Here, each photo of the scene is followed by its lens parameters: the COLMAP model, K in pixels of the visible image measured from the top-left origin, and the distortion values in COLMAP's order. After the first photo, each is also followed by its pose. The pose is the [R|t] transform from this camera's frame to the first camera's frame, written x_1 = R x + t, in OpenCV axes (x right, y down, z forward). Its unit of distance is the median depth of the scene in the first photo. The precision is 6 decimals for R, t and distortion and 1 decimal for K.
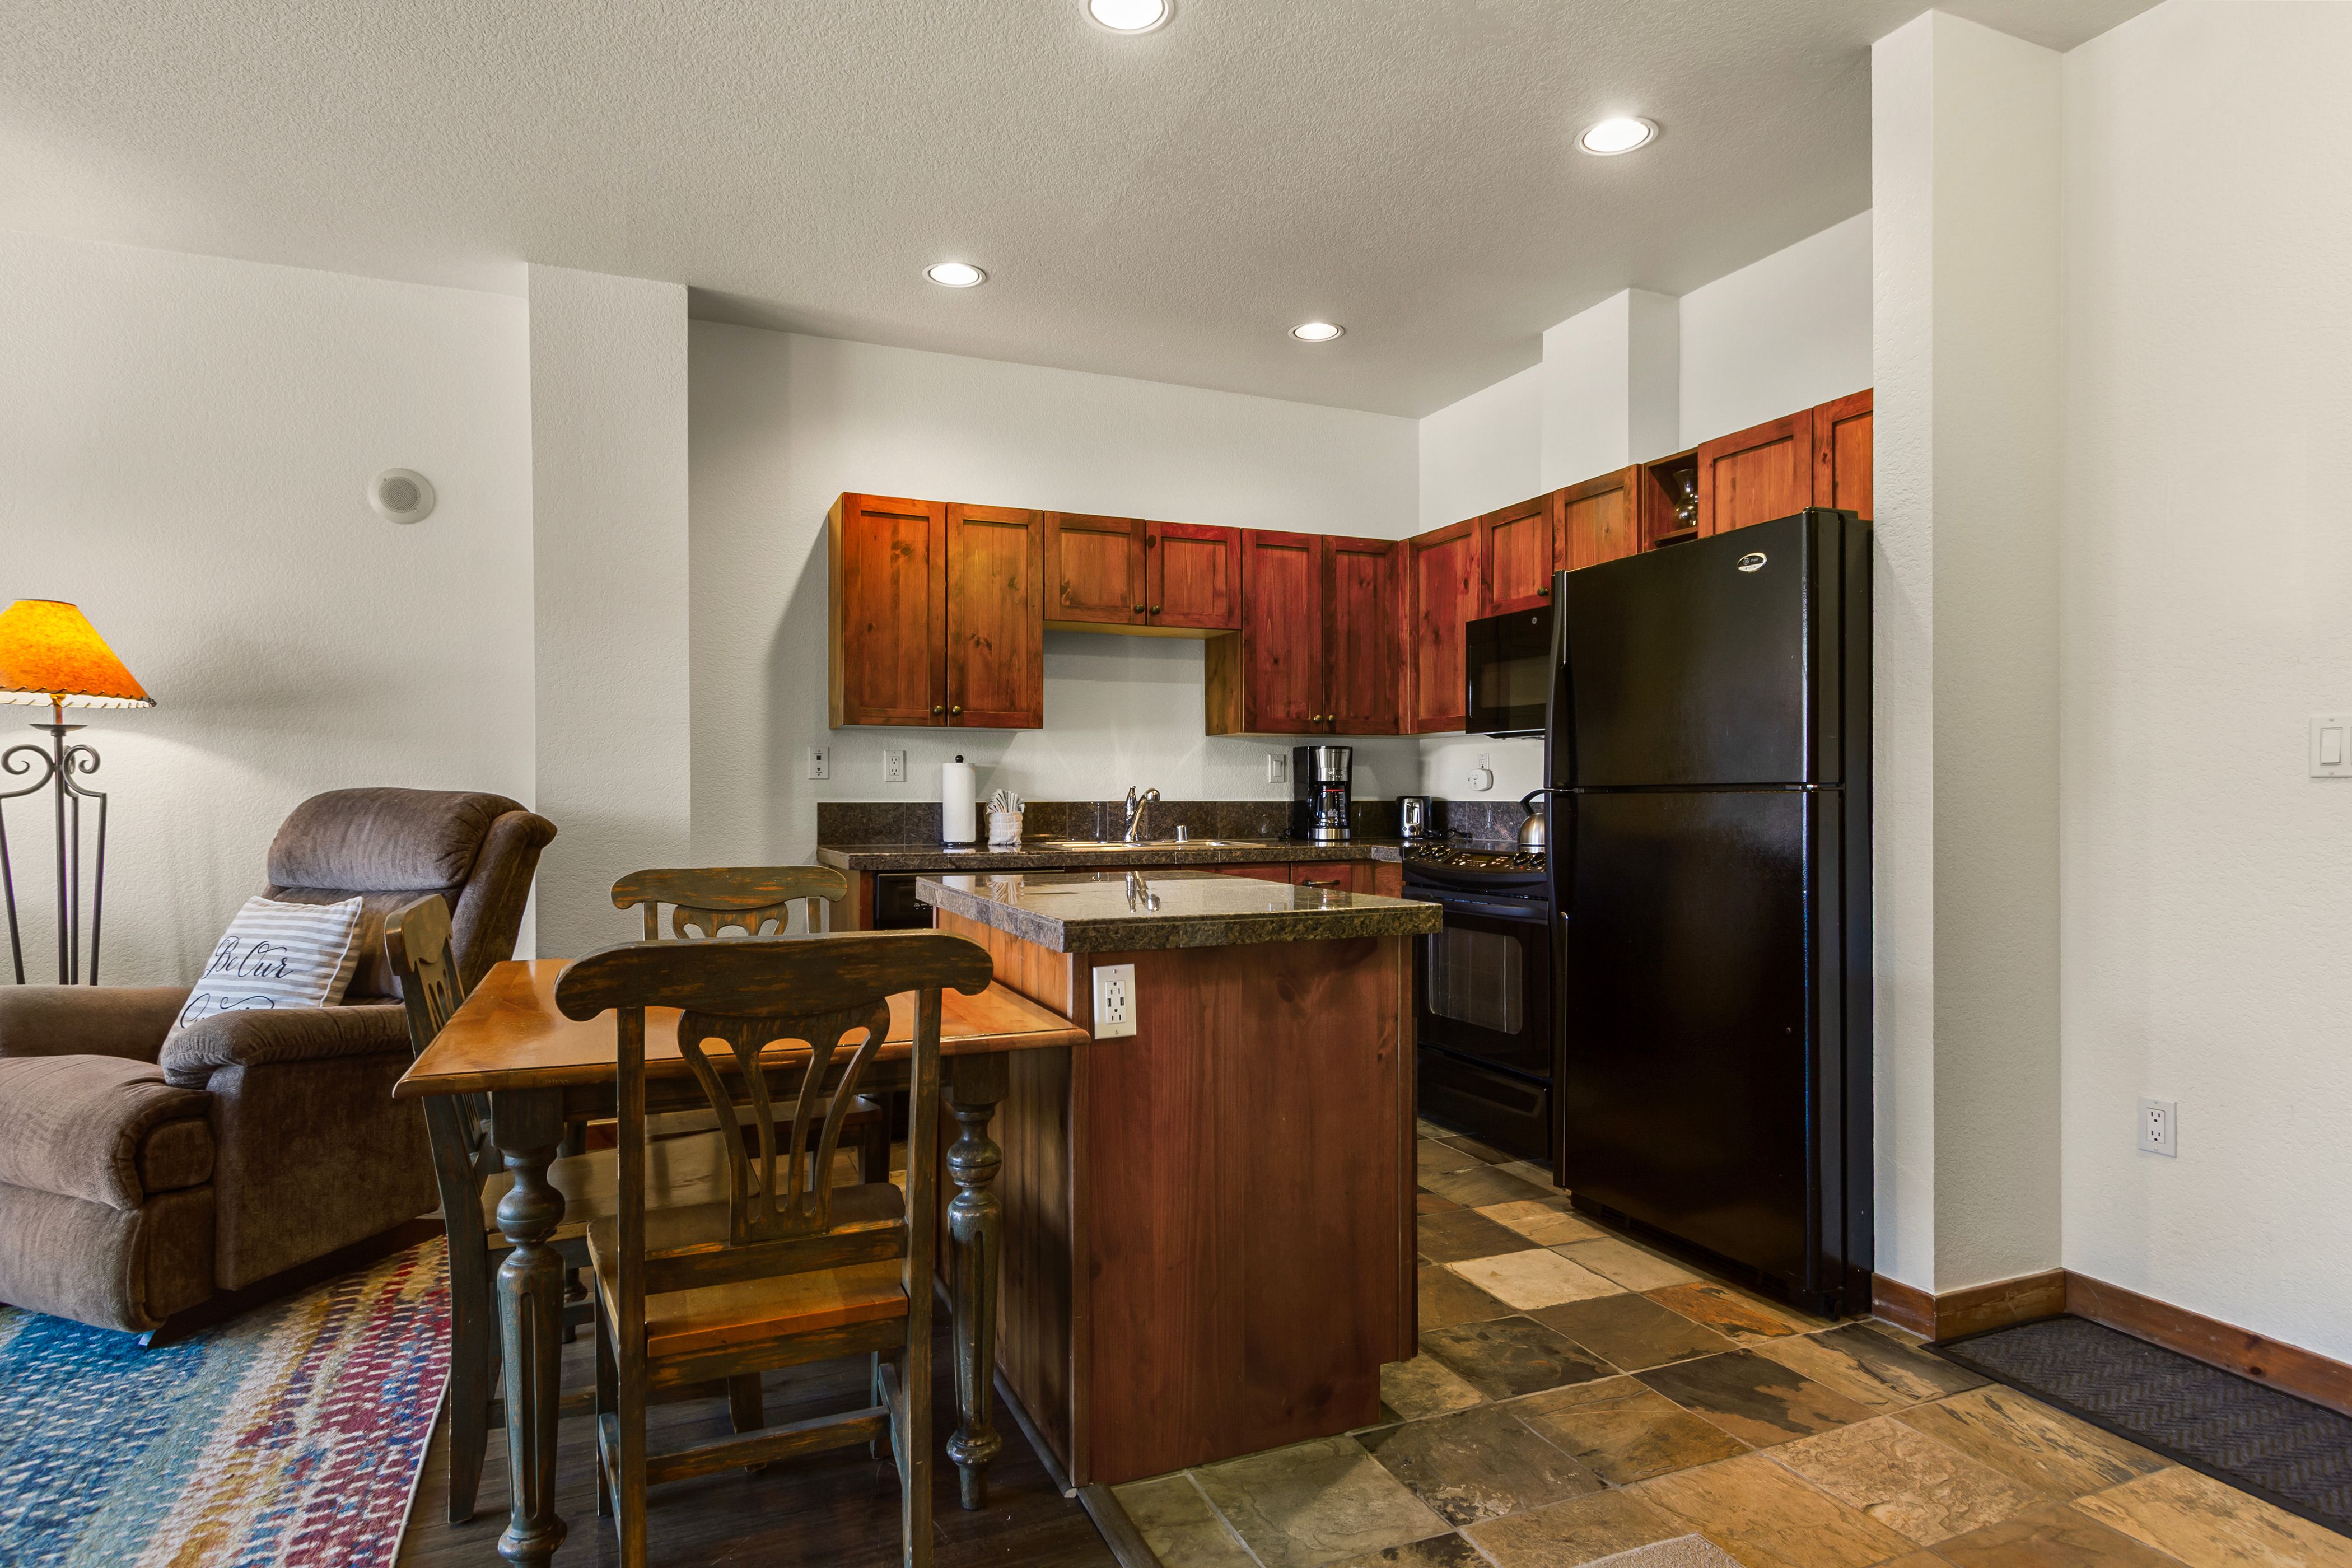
lens RADIAL K [[1288.0, 0, 1175.9], [0, 1288.0, 798.1], [0, 0, 1]] dist [0.001069, -0.000002]
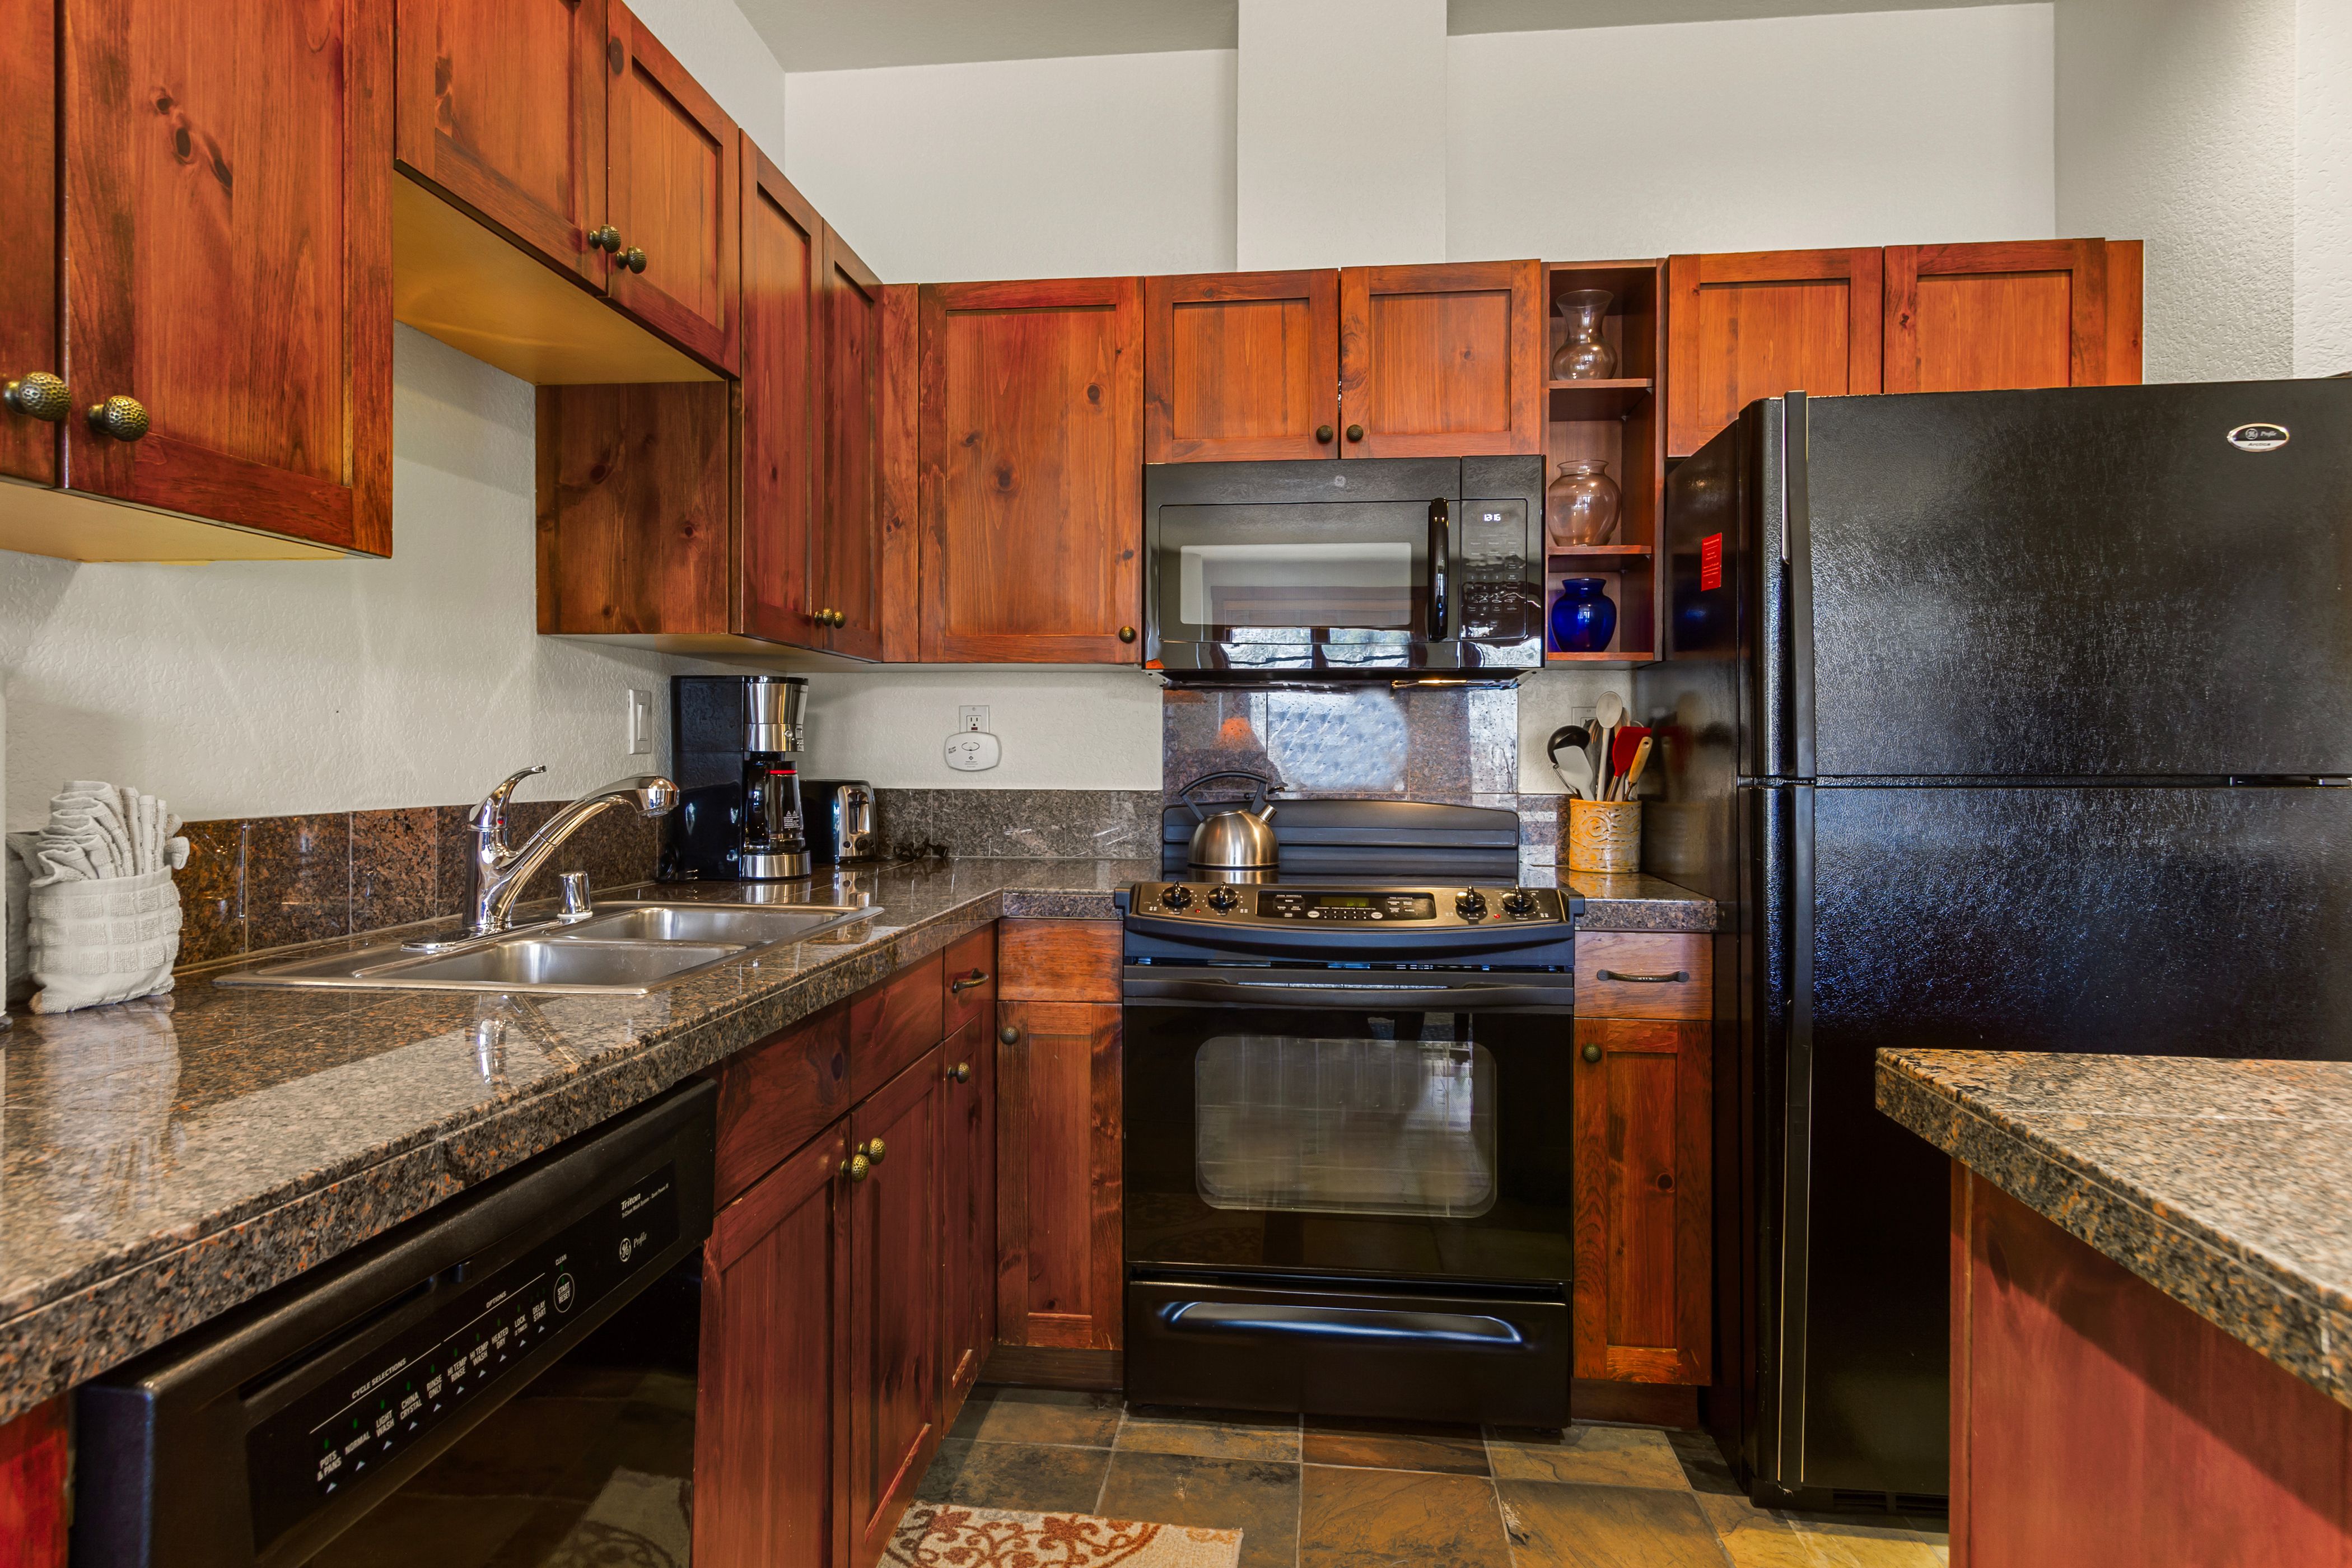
lens RADIAL K [[1357.9, 0, 1158.4], [0, 1357.9, 755.2], [0, 0, 1]] dist [0.005957, 0.000188]
pose [[0.495366, 0.003666, 0.868677, -0.264614], [-0.000086, 0.999991, -0.004171, -0.010954], [-0.868685, 0.001992, 0.495362, 0.699474]]
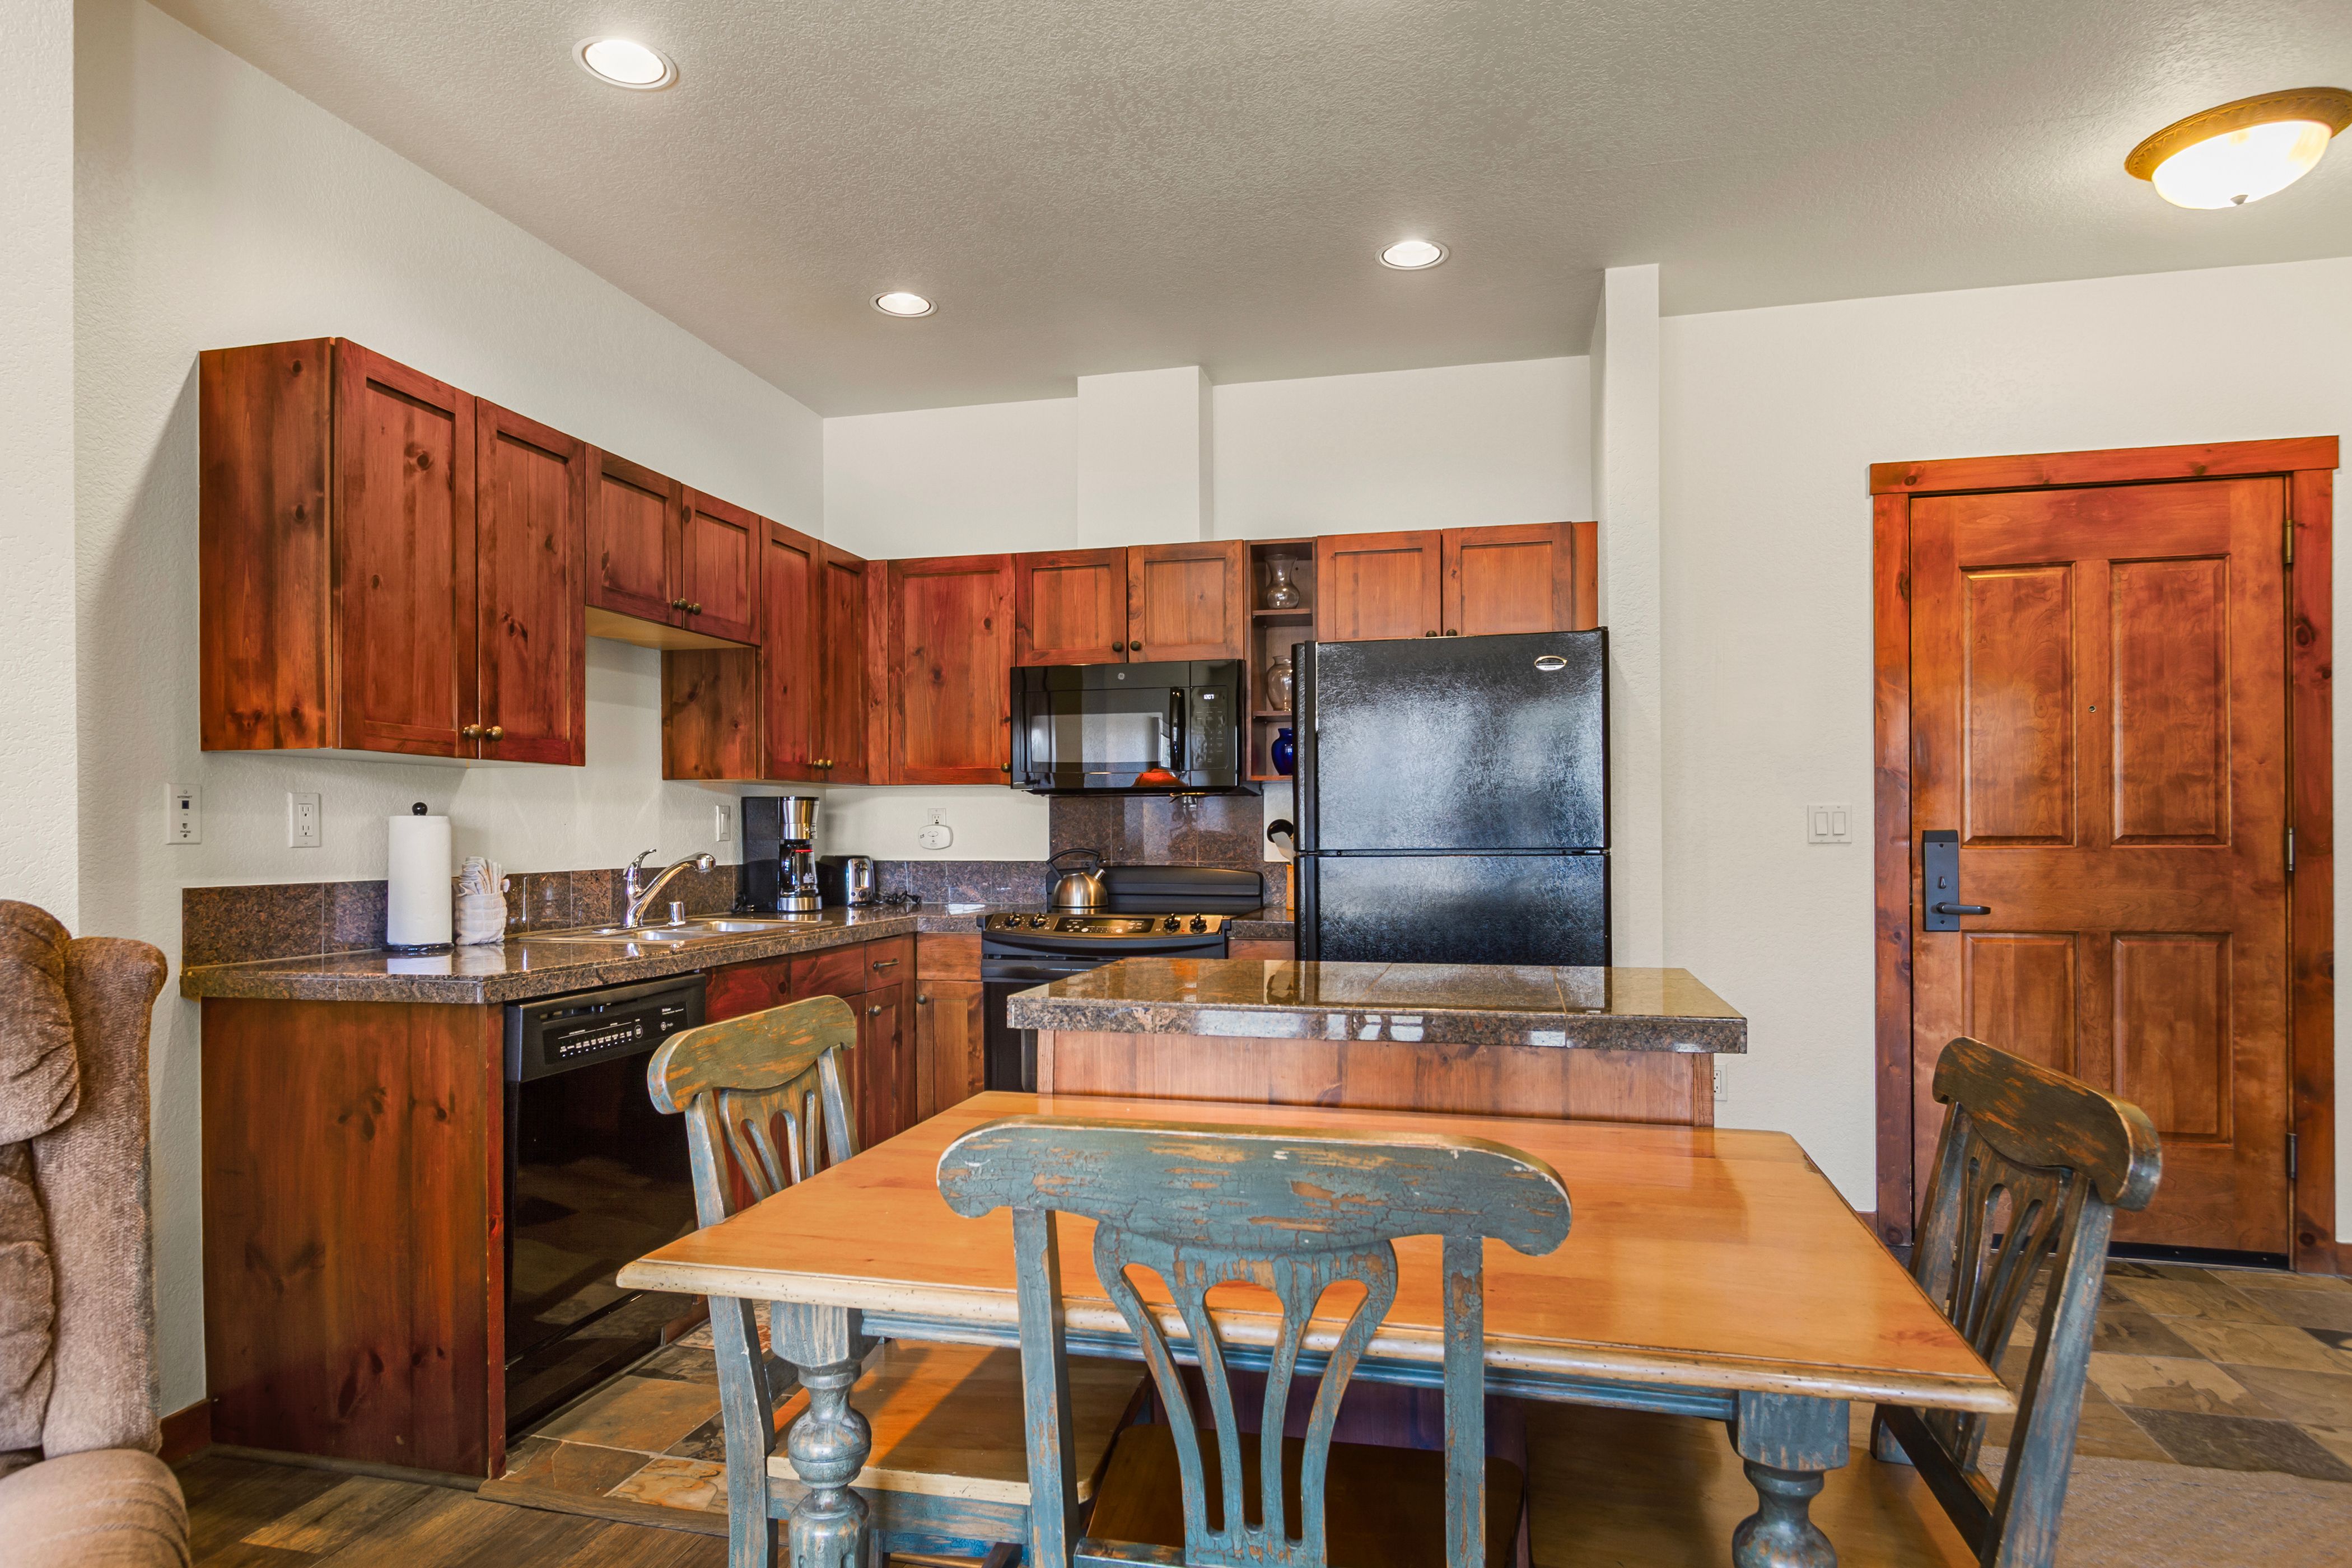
lens RADIAL K [[1356.5, 0, 1169.4], [0, 1356.5, 829.2], [0, 0, 1]] dist [0.005955, 0.000417]
pose [[0.600697, 0.000042, 0.799477, -0.472997], [0.006098, 0.999971, -0.004635, -0.015528], [-0.799454, 0.007659, 0.600679, 0.323483]]
